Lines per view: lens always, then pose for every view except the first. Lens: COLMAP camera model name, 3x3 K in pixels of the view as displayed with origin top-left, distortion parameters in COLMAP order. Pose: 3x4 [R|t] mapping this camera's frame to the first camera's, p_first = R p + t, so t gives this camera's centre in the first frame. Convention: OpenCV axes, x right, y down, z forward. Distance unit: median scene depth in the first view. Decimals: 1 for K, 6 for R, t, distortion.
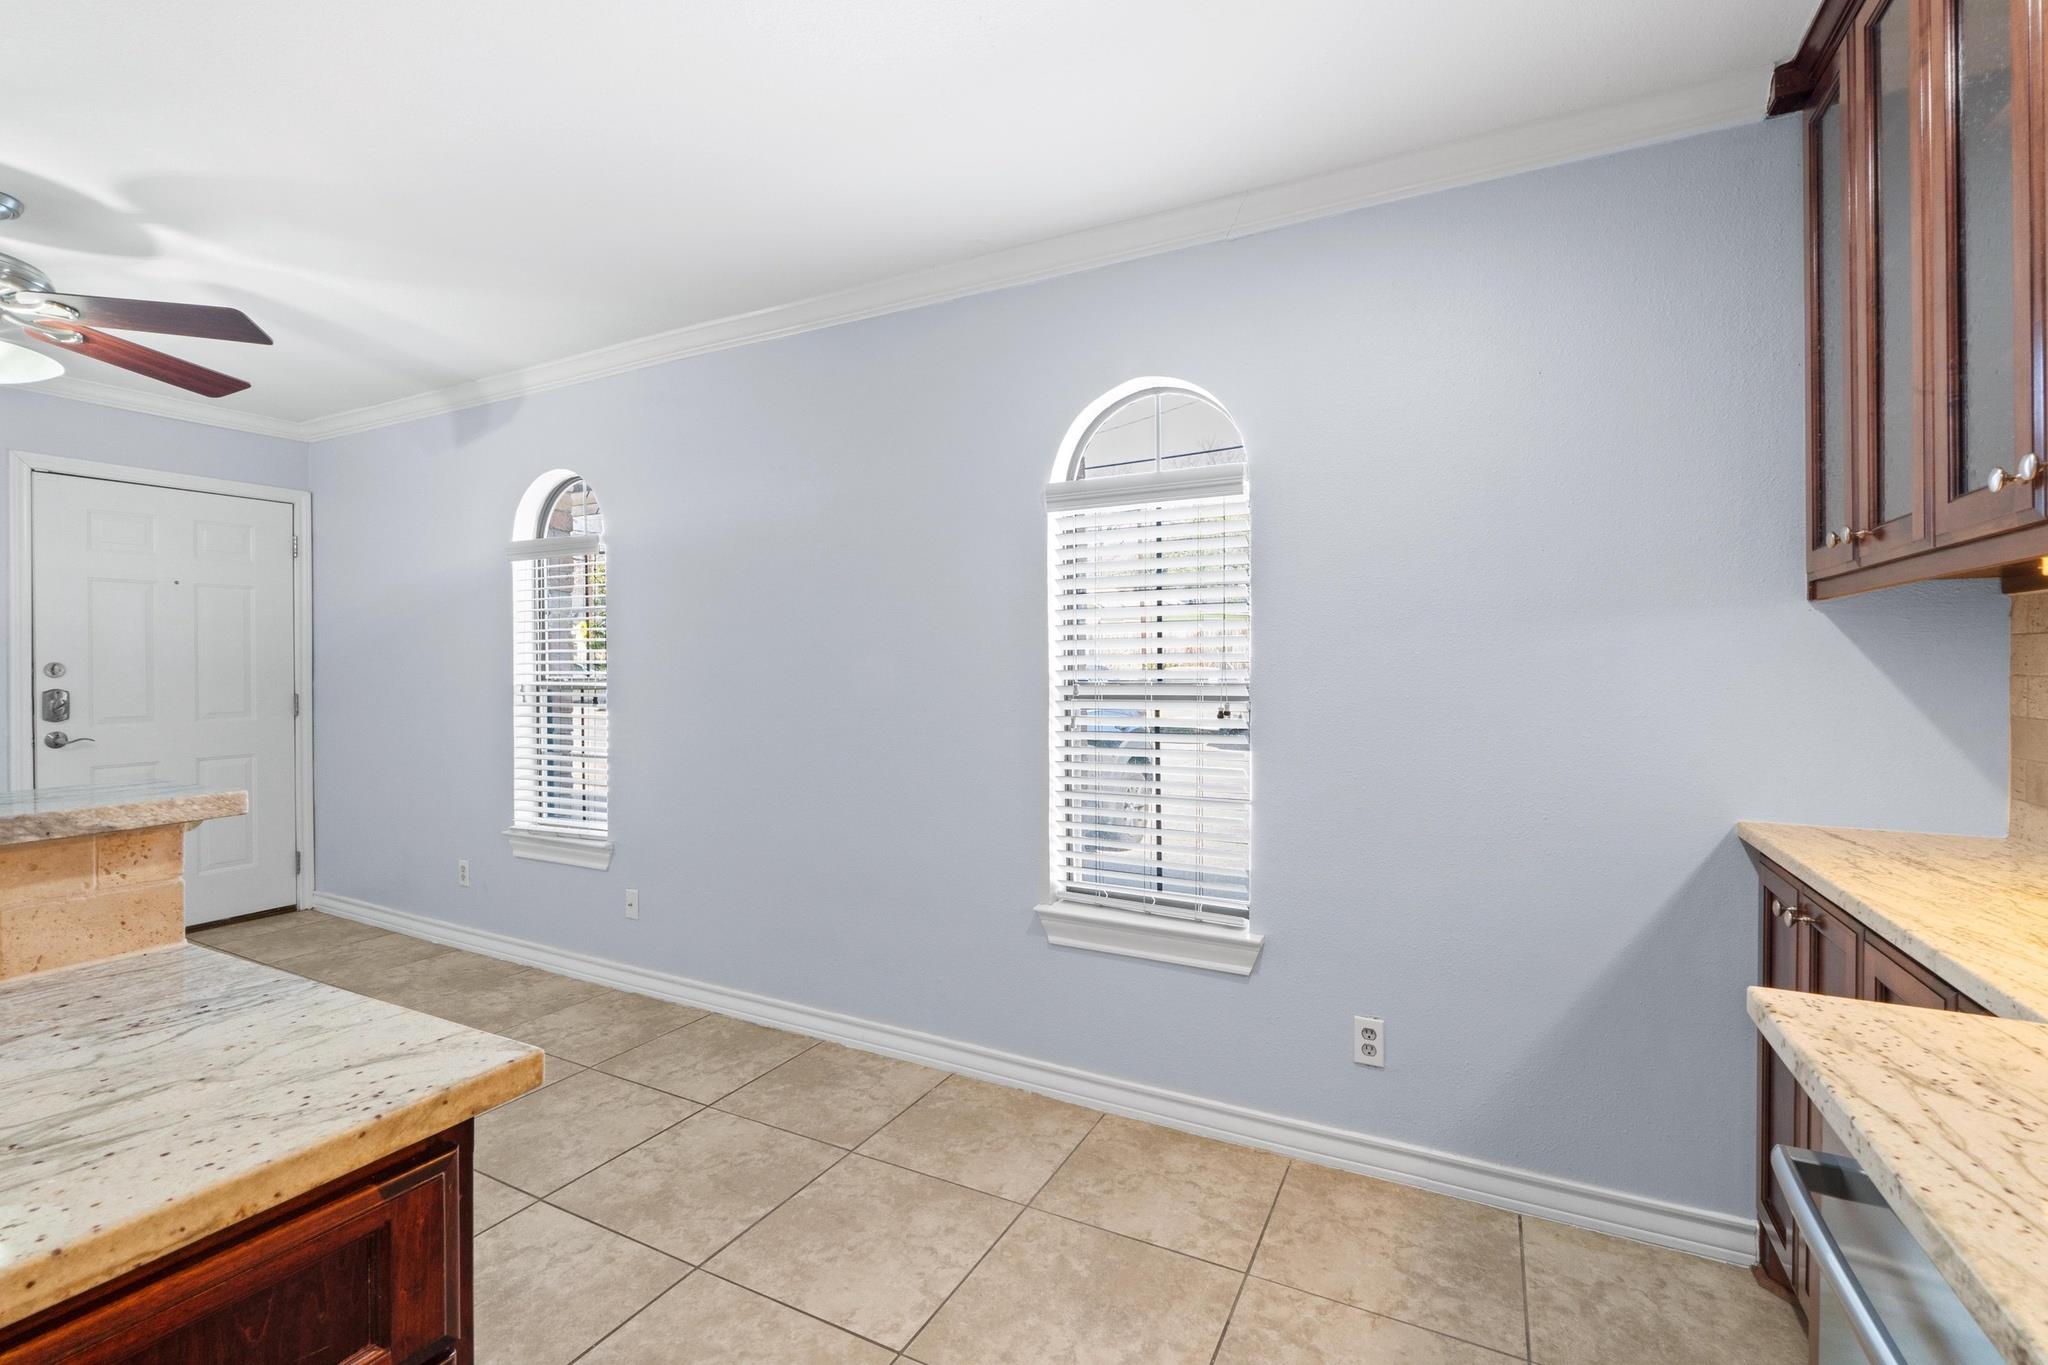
lens RADIAL K [[901.8, 0, 1023.1], [0, 901.8, 664.8], [0, 0, 1]] dist [-0.005362, -0.000403]
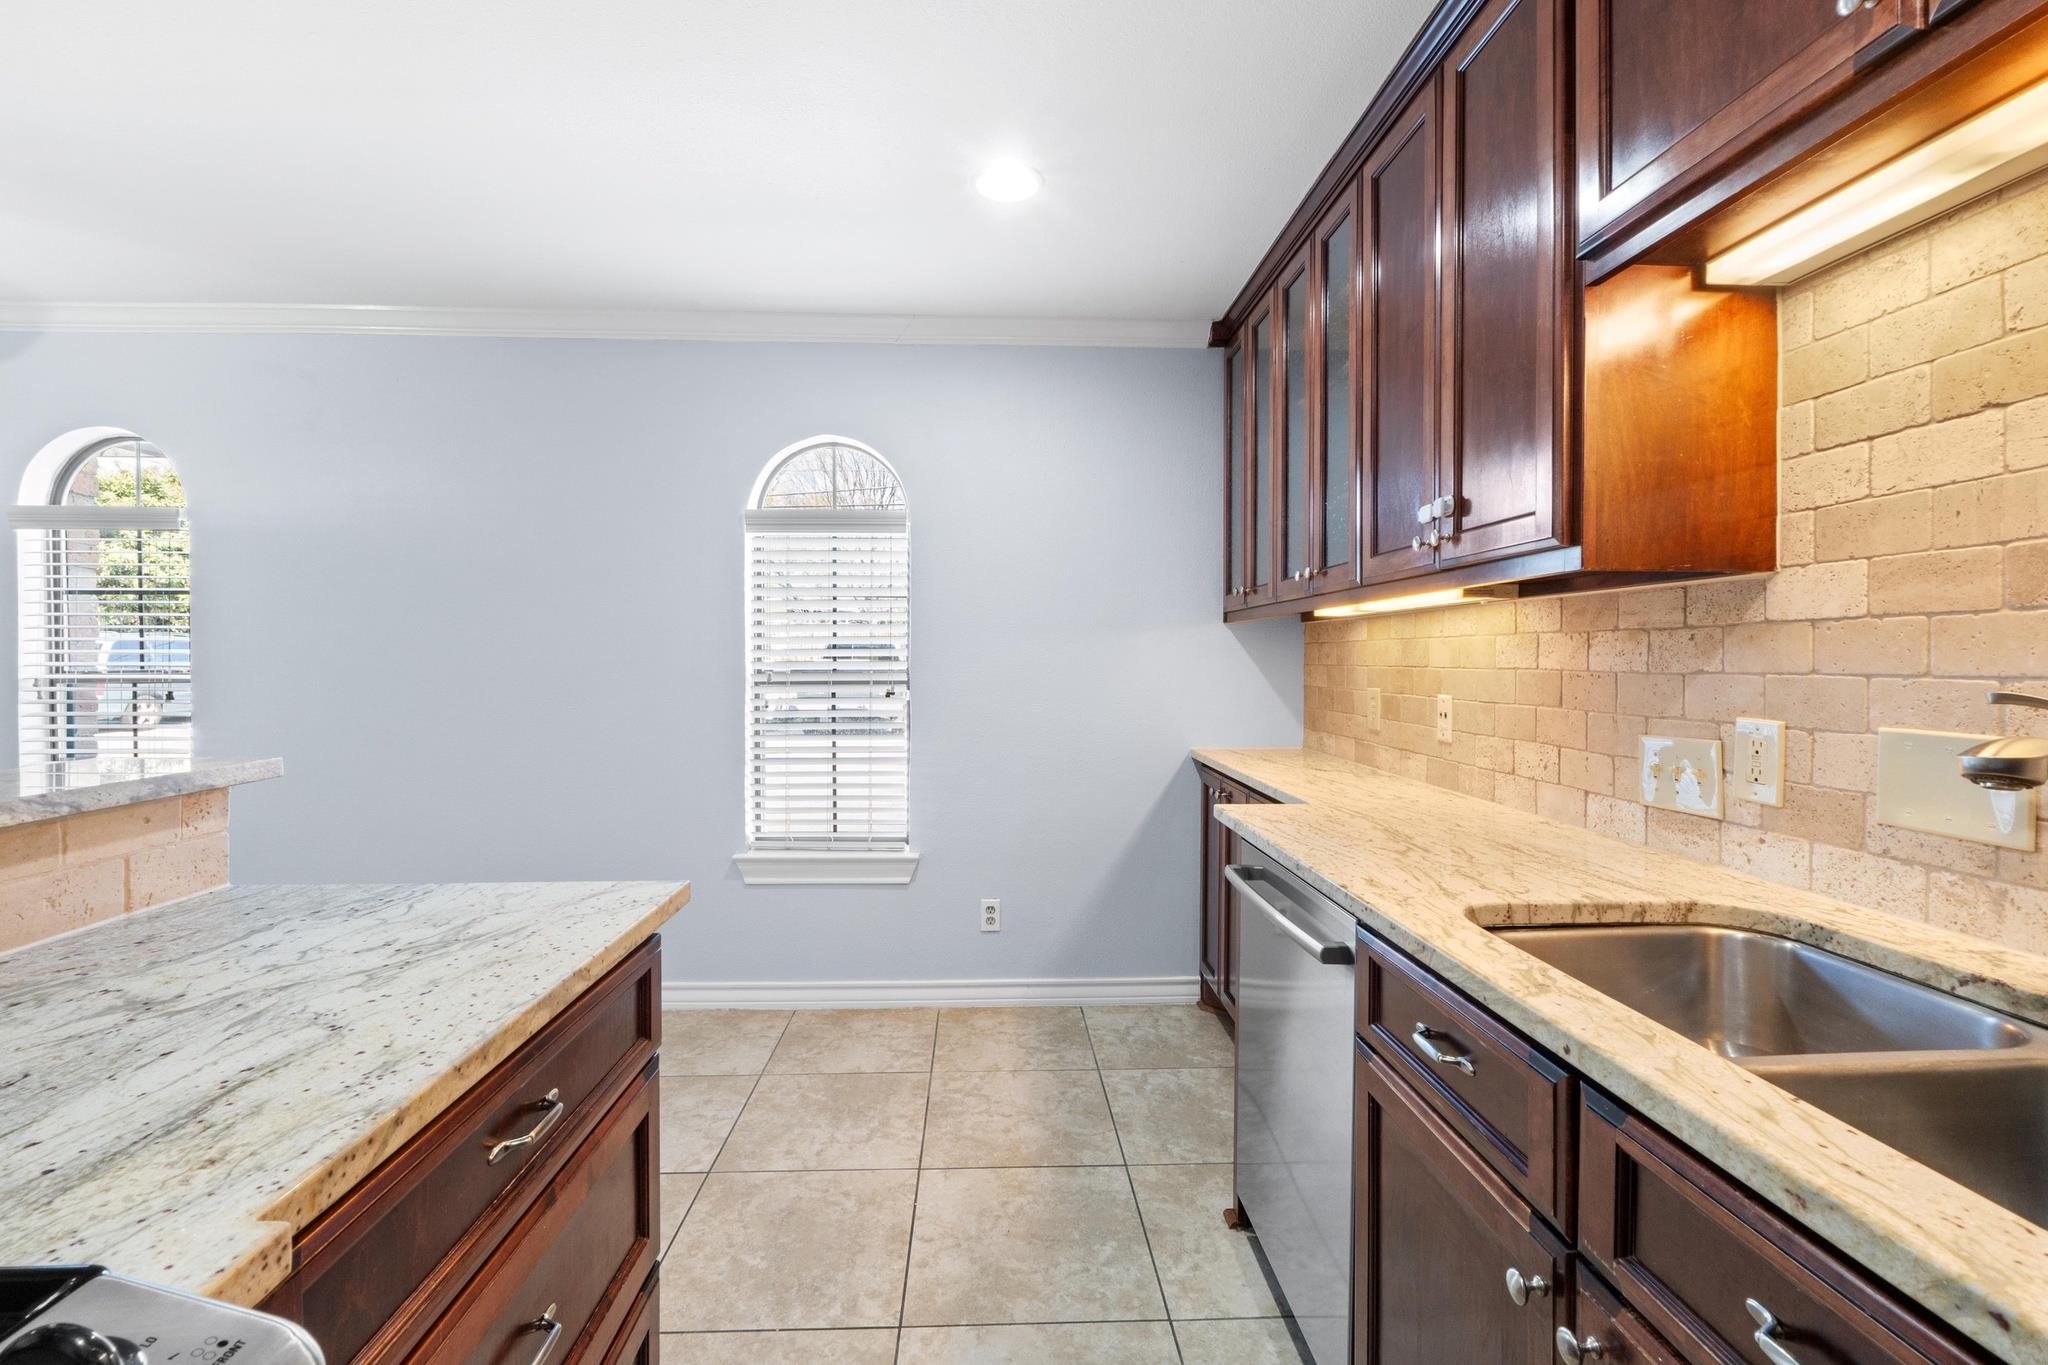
lens RADIAL K [[901.8, 0, 1023.1], [0, 901.8, 664.8], [0, 0, 1]] dist [-0.005362, -0.000403]
pose [[0.865115, -0.000787, 0.501574, -0.316589], [-0.003641, 0.999963, 0.007850, -0.000125], [-0.501561, -0.008617, 0.865079, -0.302200]]
